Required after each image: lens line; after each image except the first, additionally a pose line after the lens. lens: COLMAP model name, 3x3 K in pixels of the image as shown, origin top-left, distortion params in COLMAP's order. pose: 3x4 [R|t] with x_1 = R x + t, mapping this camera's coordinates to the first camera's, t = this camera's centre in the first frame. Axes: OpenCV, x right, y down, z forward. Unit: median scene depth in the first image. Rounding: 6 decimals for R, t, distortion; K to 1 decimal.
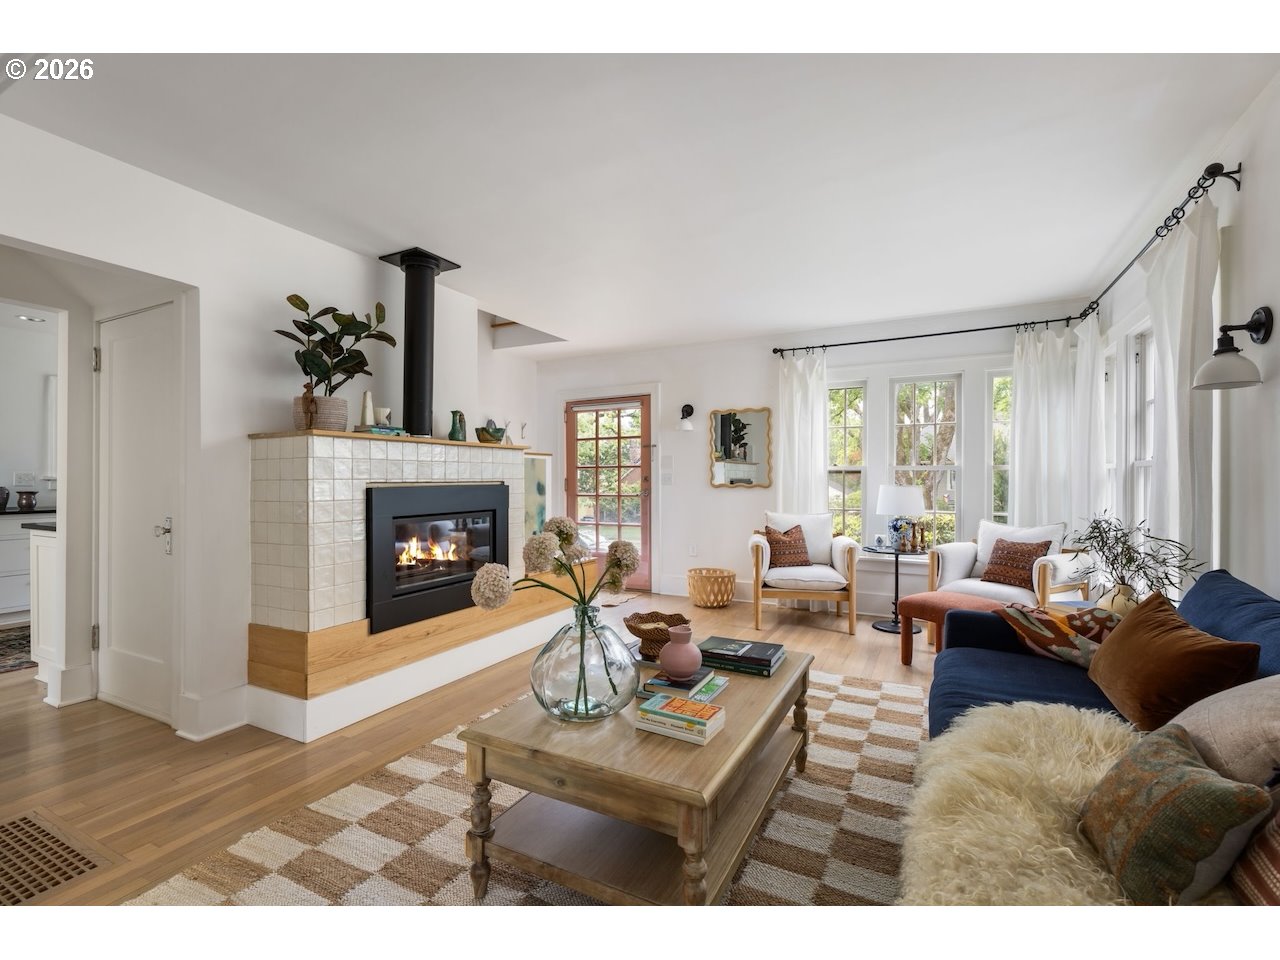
lens RADIAL K [[566.4, 0, 646.7], [0, 566.4, 481.2], [0, 0, 1]] dist [0.004140, 0.000373]
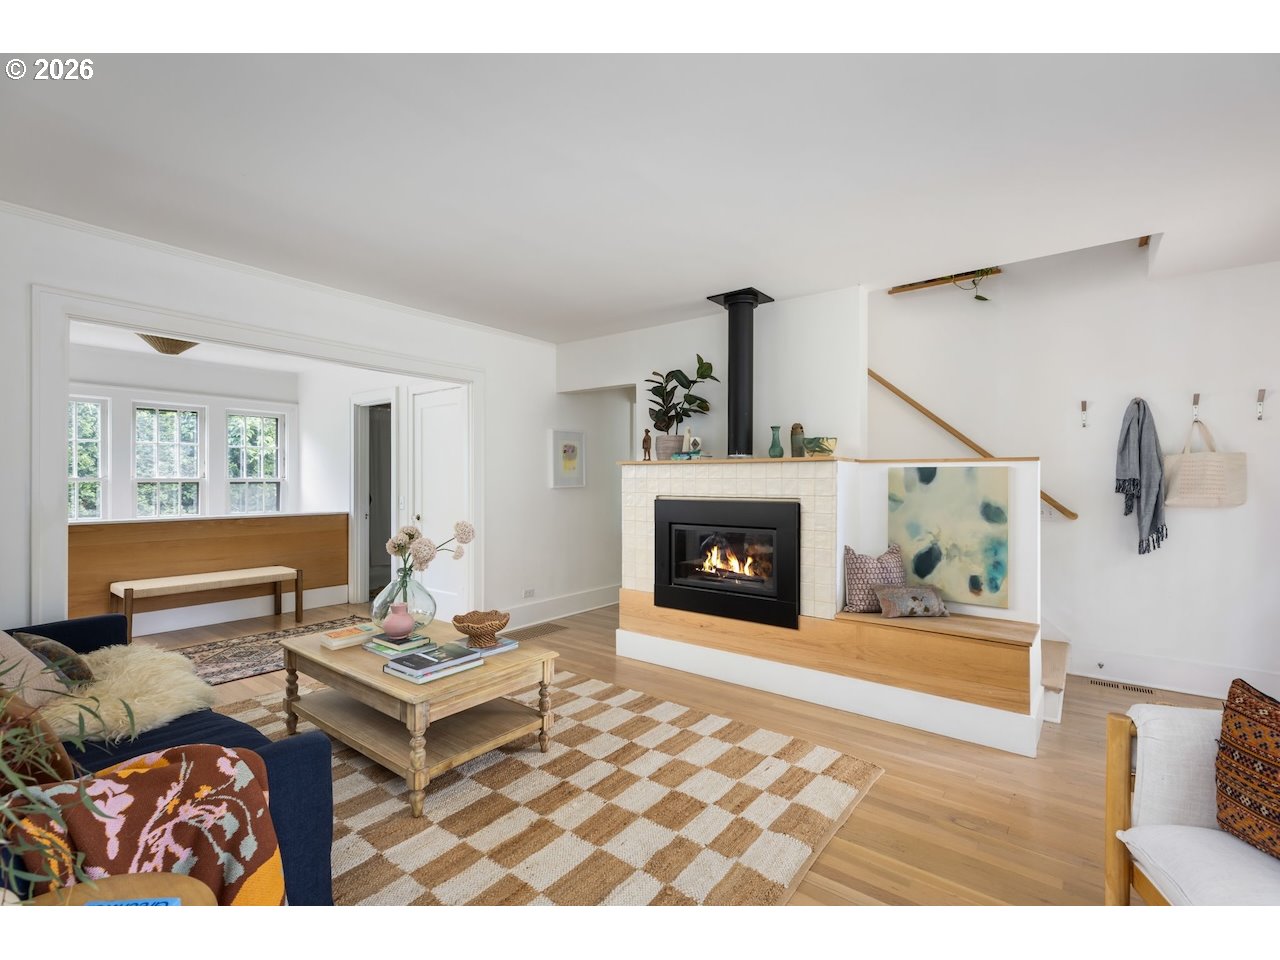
lens RADIAL K [[574.7, 0, 635.8], [0, 574.7, 477.3], [0, 0, 1]] dist [0.003287, 0.000159]
pose [[-0.191689, -0.001695, -0.981454, 0.839452], [-0.010573, 0.999944, 0.000338, -0.039451], [0.981399, 0.010442, -0.191696, 1.133915]]
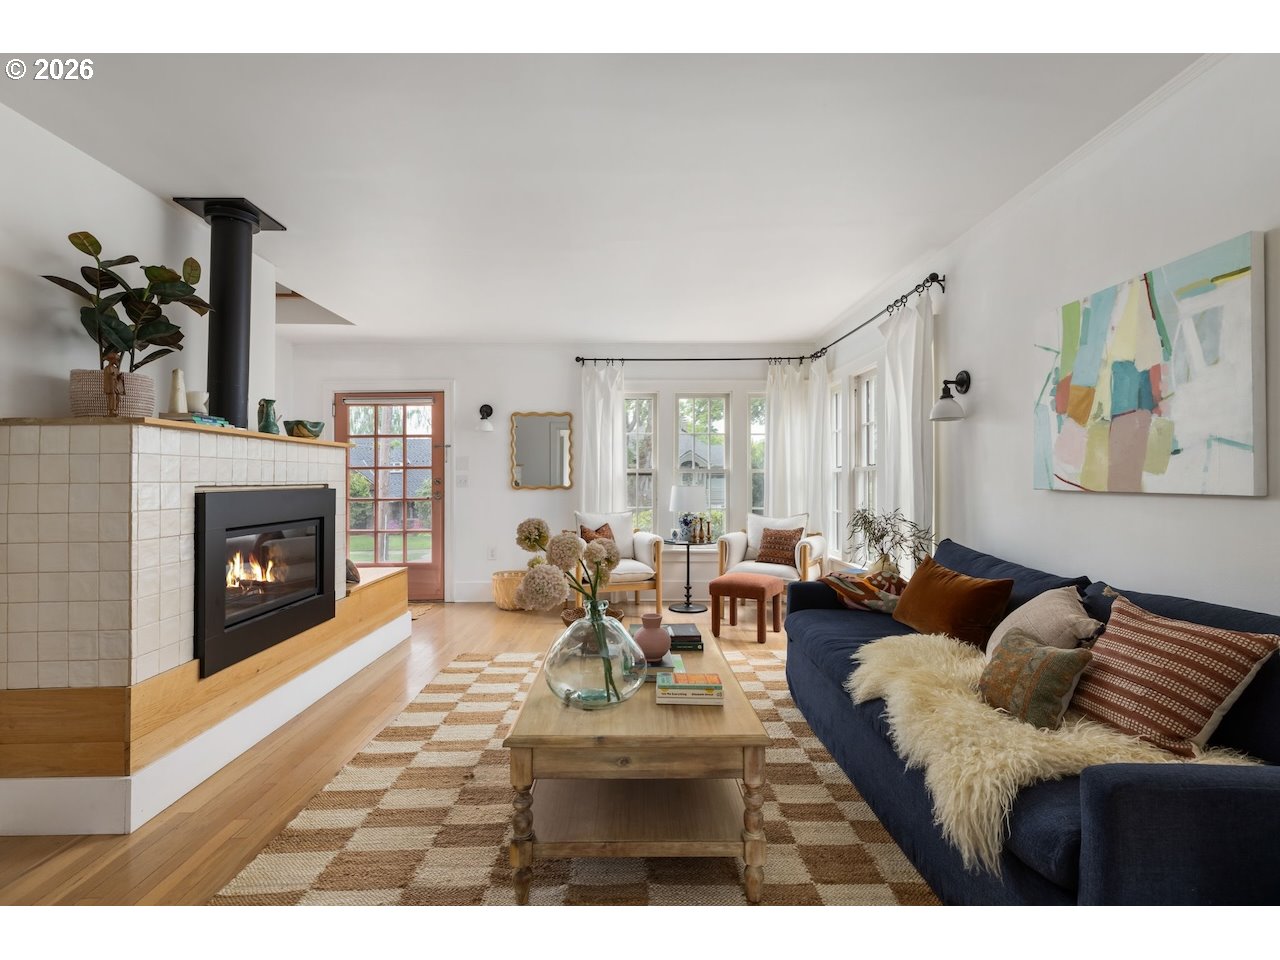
lens RADIAL K [[574.7, 0, 635.8], [0, 574.7, 477.3], [0, 0, 1]] dist [0.003287, 0.000159]
pose [[0.886783, 0.000375, 0.462186, -0.300386], [0.004327, 0.999949, -0.009114, -0.000106], [-0.462166, 0.010082, 0.886736, 0.006735]]
